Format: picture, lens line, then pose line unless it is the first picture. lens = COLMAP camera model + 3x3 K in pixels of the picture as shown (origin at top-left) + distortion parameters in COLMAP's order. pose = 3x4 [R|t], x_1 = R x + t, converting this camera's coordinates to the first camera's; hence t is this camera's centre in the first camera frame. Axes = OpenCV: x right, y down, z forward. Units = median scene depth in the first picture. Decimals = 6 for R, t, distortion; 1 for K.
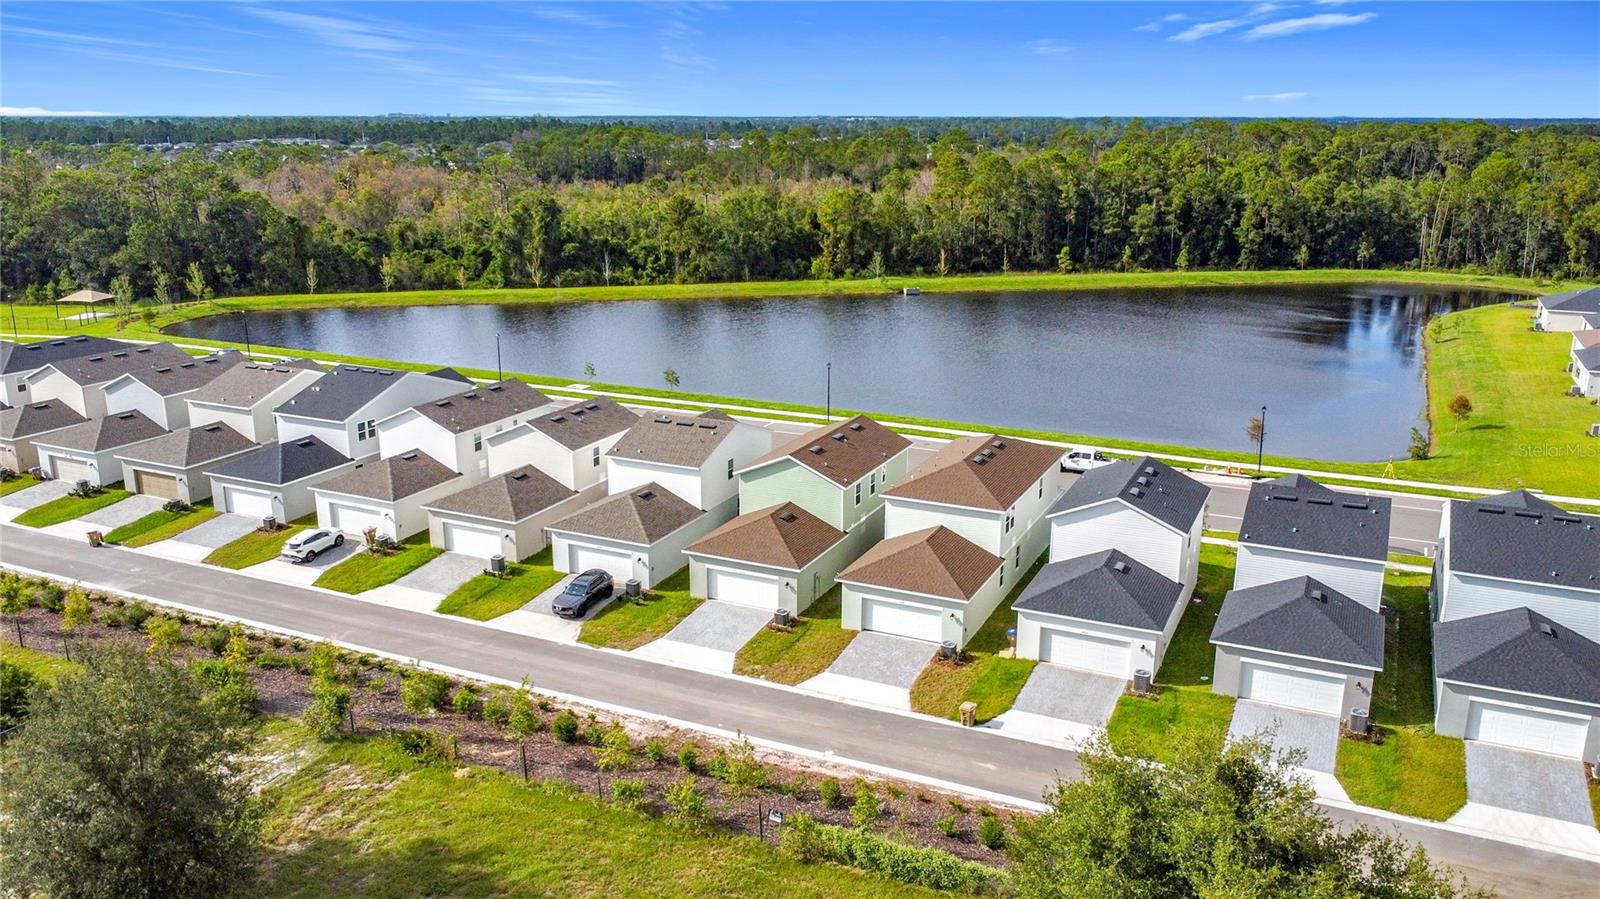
lens RADIAL K [[1231.4, 0, 785.9], [0, 1231.4, 450.4], [0, 0, 1]] dist [-0.000768, -0.010407]
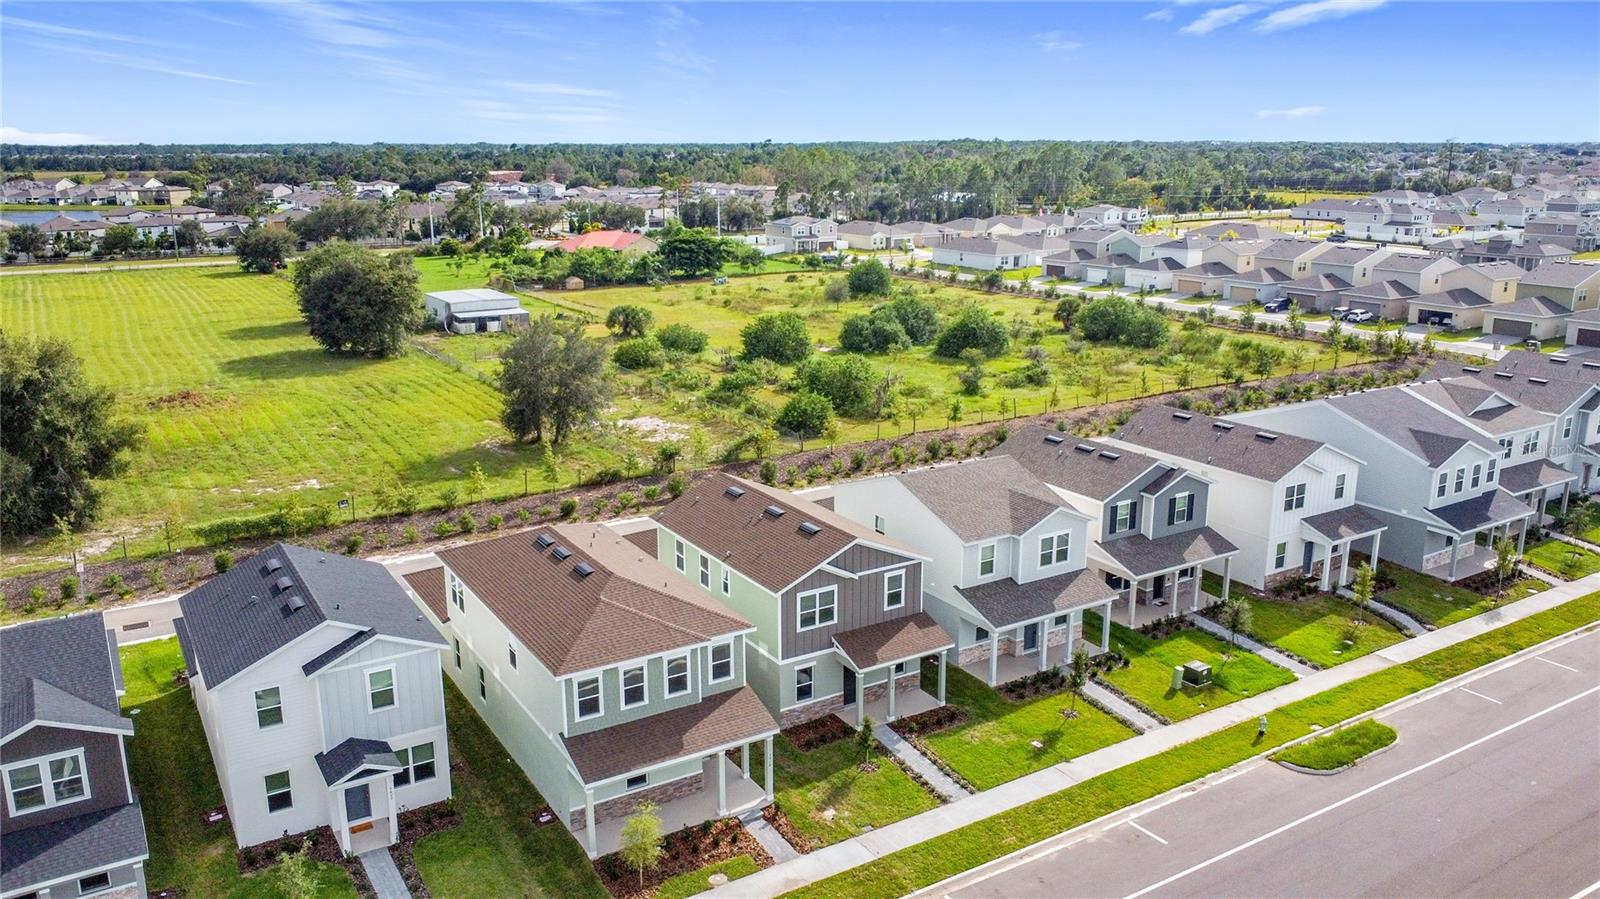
lens RADIAL K [[1203.1, 0, 797.8], [0, 1203.1, 453.9], [0, 0, 1]] dist [0.003357, -0.027167]
pose [[-0.537183, 0.213177, -0.816082, 0.232392], [-0.218828, 0.899182, 0.378927, -0.119525], [0.814585, 0.382135, -0.436376, 0.530109]]
